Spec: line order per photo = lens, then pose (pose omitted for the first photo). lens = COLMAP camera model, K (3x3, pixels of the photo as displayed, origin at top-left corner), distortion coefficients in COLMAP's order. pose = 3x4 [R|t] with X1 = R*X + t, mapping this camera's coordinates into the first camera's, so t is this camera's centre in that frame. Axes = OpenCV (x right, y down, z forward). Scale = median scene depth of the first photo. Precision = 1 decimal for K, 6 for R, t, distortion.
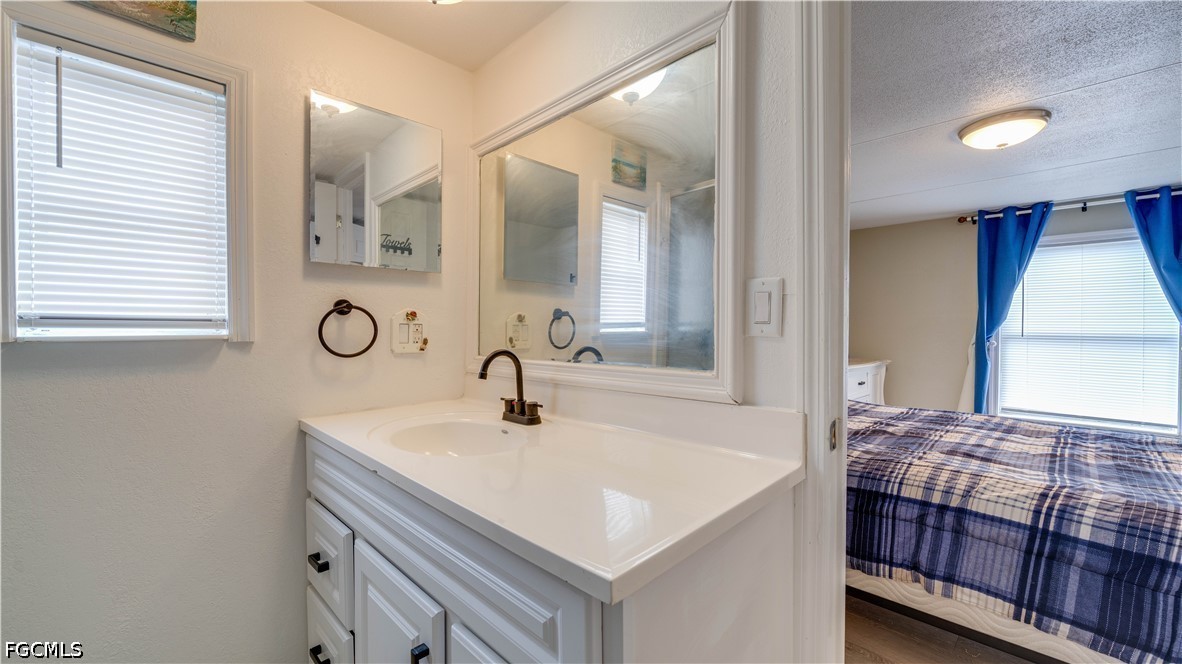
lens RADIAL K [[462.5, 0, 591.9], [0, 462.5, 330.4], [0, 0, 1]] dist [-0.000752, 0.000205]
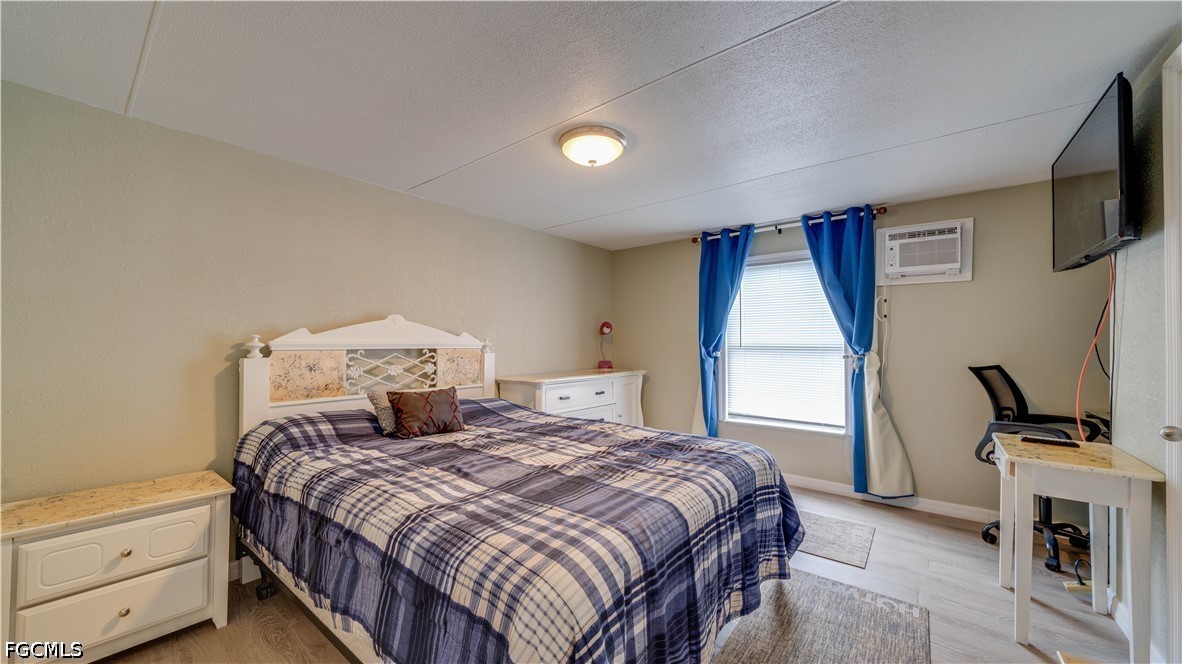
lens RADIAL K [[422.5, 0, 586.7], [0, 422.5, 338.6], [0, 0, 1]] dist [-0.001303, 0.000013]
pose [[0.994425, -0.003536, 0.105389, 0.569877], [0.004887, 0.999909, -0.012566, 0.003856], [-0.105335, 0.013011, 0.994352, 0.052041]]
